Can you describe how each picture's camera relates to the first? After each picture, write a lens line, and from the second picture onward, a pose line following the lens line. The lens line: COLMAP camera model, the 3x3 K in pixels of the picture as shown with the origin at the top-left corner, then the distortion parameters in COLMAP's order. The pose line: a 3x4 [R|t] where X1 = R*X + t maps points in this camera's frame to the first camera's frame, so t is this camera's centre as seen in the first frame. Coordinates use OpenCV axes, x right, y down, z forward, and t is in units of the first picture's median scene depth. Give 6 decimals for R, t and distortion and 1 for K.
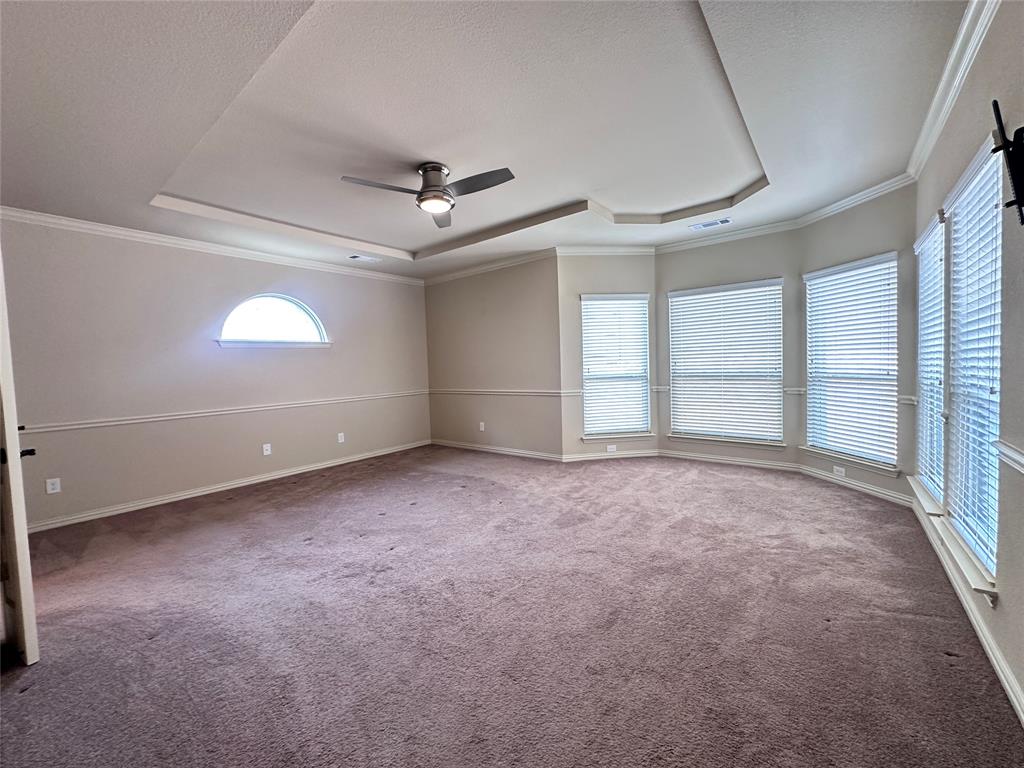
lens RADIAL K [[409.8, 0, 512.0], [0, 409.8, 384.0], [0, 0, 1]] dist [-0.001109, 0.000219]
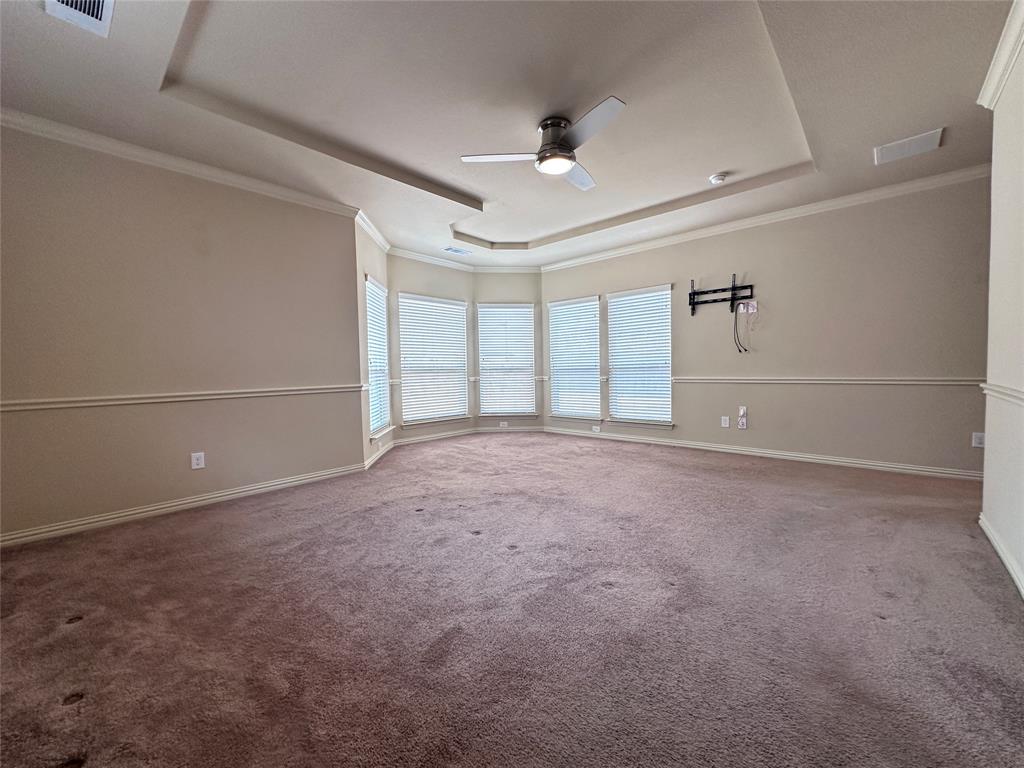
lens RADIAL K [[409.8, 0, 512.0], [0, 409.8, 384.0], [0, 0, 1]] dist [-0.001109, 0.000219]
pose [[0.066576, -0.009672, 0.997734, -0.819292], [0.062378, 0.998037, 0.005513, 0.037050], [-0.995830, 0.061870, 0.067049, 0.776338]]
